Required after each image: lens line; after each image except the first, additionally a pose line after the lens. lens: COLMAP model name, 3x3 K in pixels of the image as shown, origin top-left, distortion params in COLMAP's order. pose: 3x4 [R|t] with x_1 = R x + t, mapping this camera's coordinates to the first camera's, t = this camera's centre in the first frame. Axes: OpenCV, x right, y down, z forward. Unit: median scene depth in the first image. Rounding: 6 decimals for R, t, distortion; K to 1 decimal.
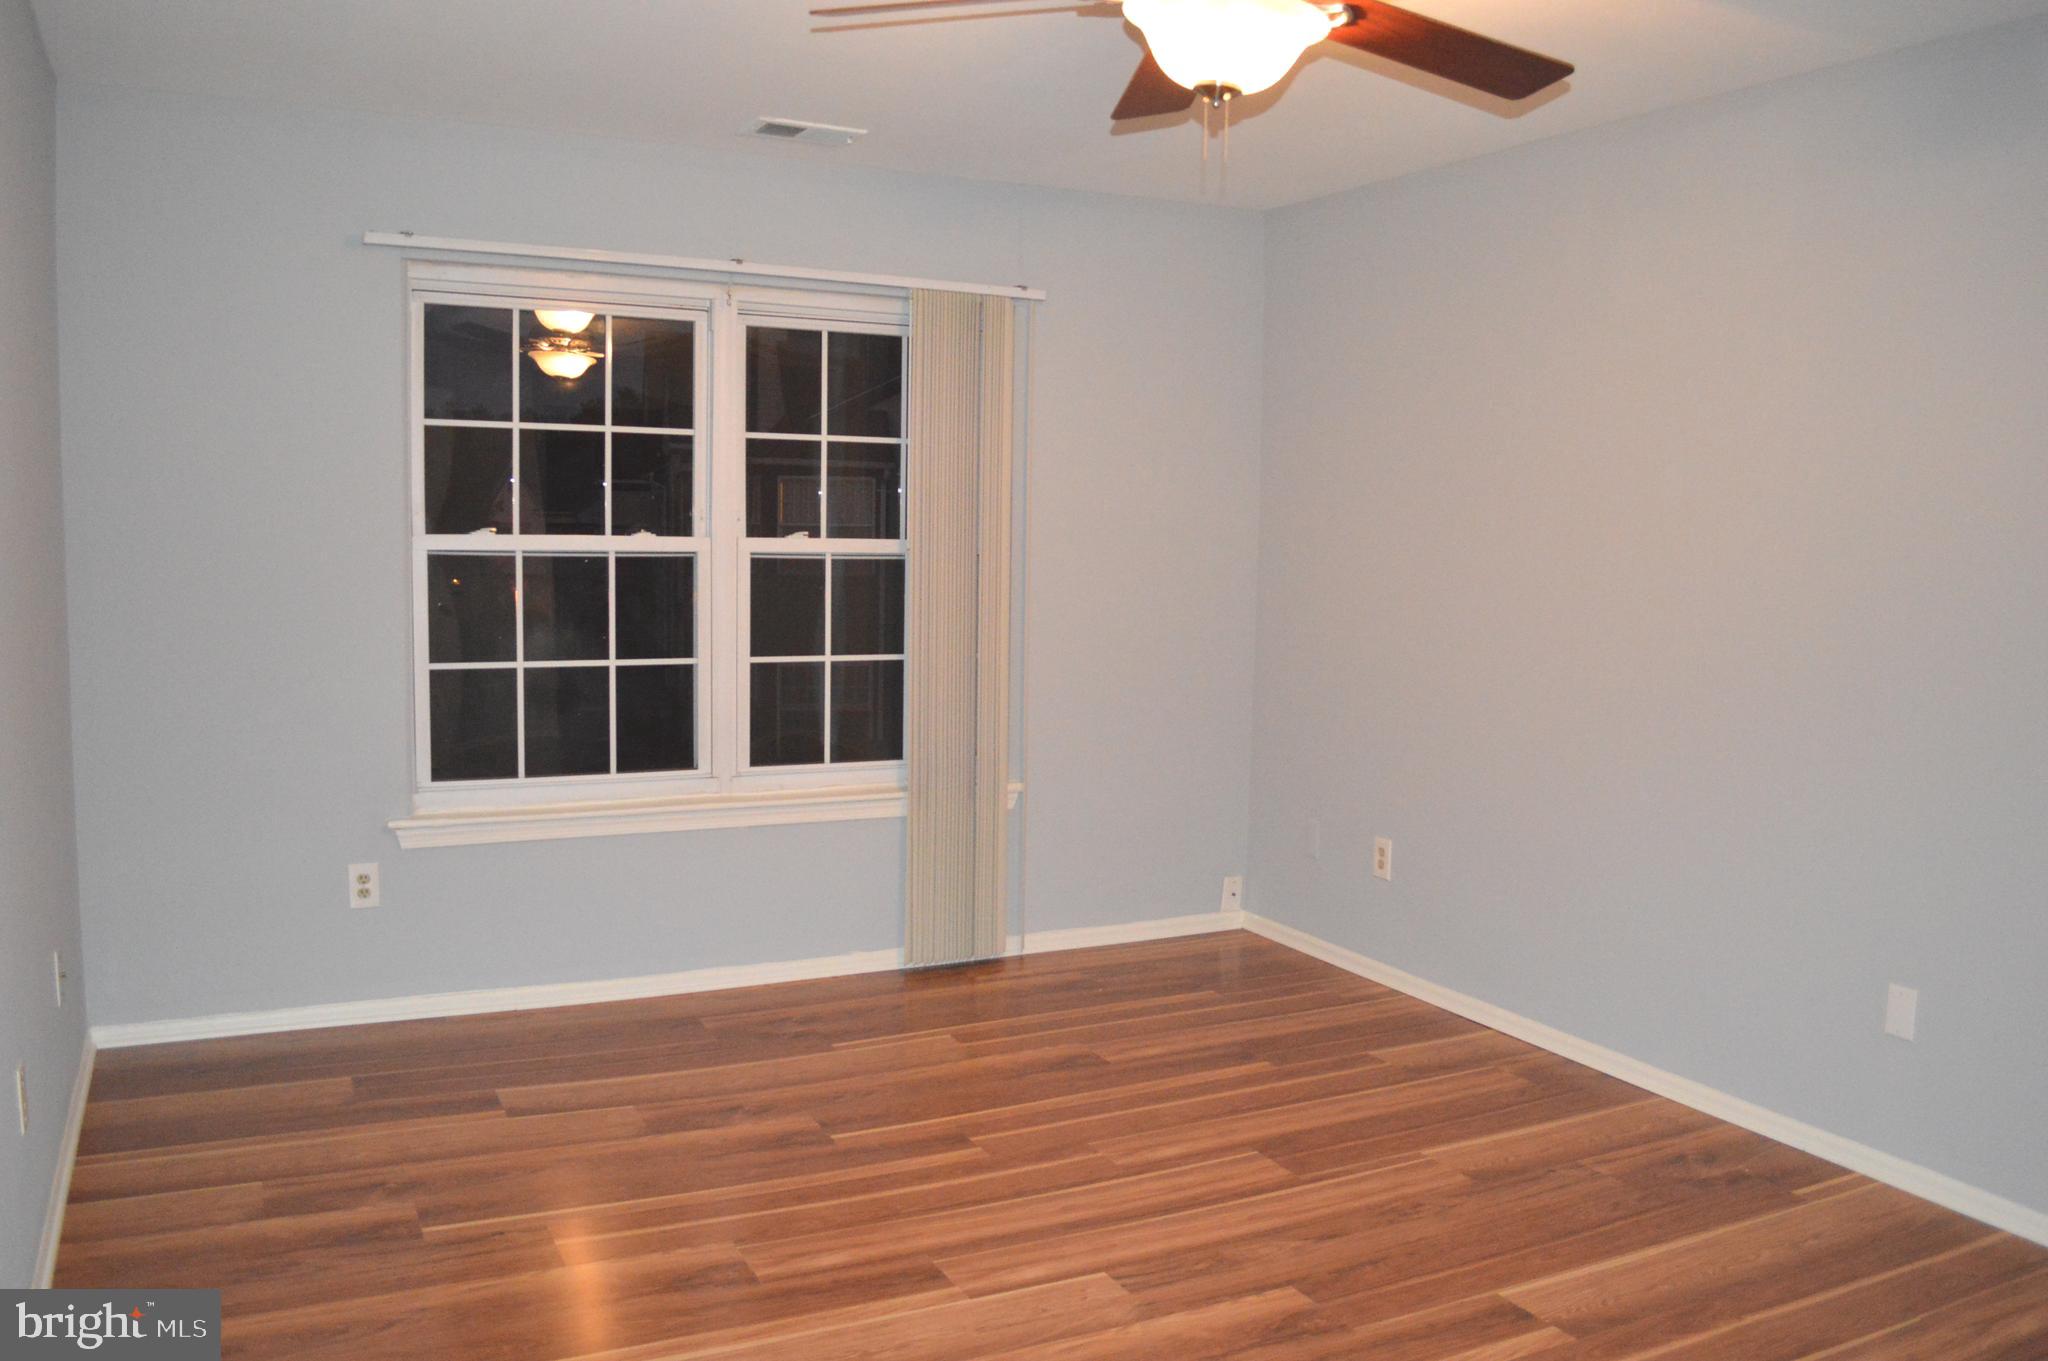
lens RADIAL K [[1705.9, 0, 1024.0], [0, 1705.9, 680.5], [0, 0, 1]] dist [-0.000170, 0.003434]
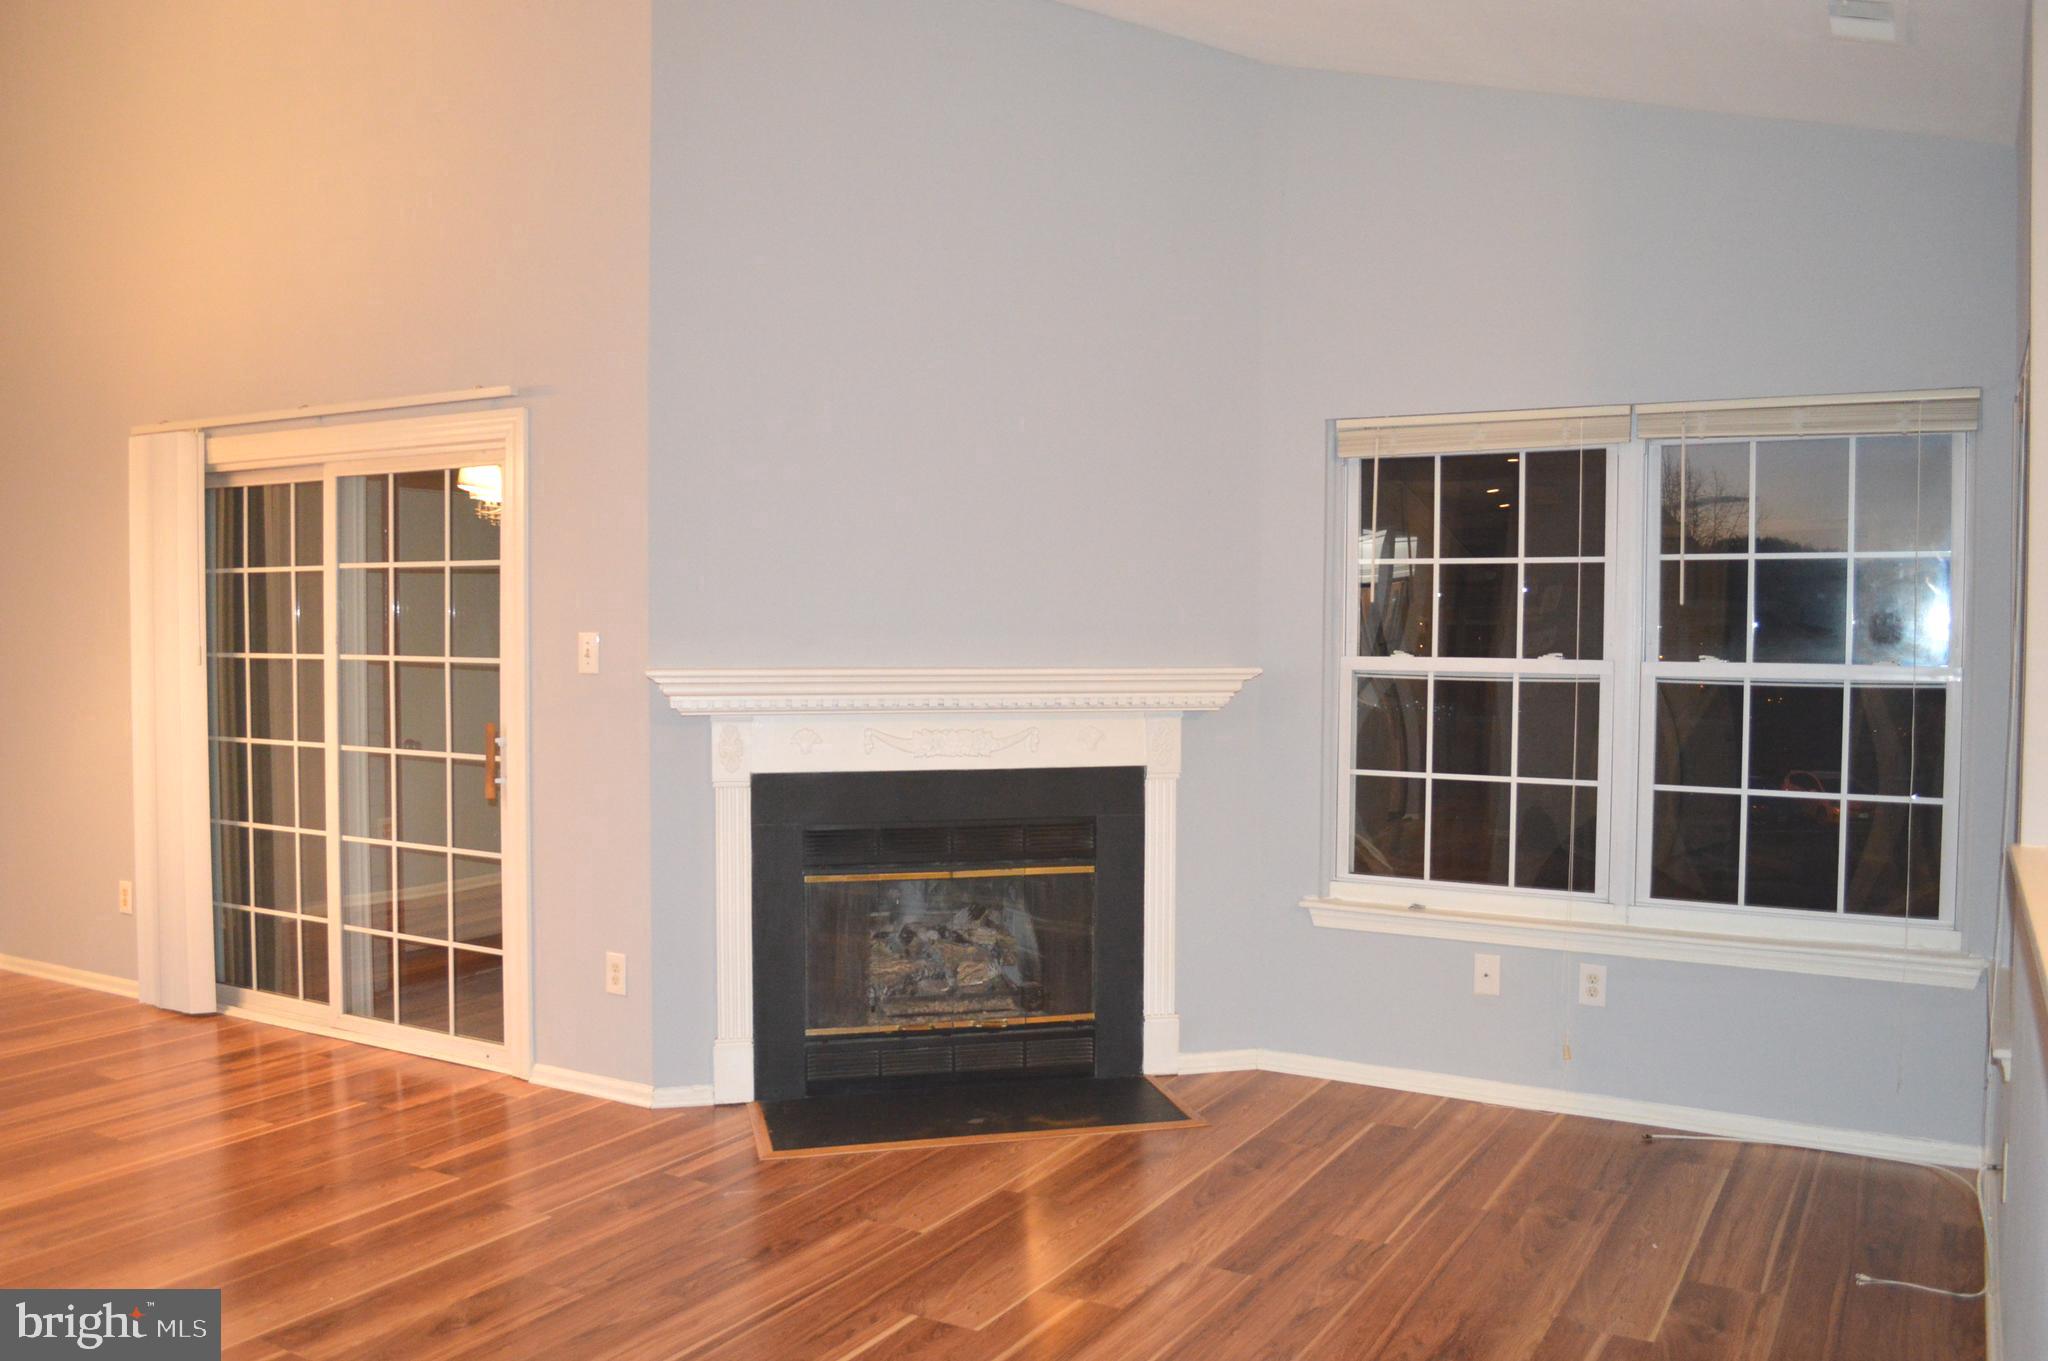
lens RADIAL K [[1636.6, 0, 1024.0], [0, 1636.6, 680.5], [0, 0, 1]] dist [-0.087308, 0.014986]
pose [[0.560170, 0.014343, -0.828254, 0.403537], [-0.078498, 0.996270, -0.035838, -0.011541], [0.824650, 0.085092, 0.559206, 0.186910]]
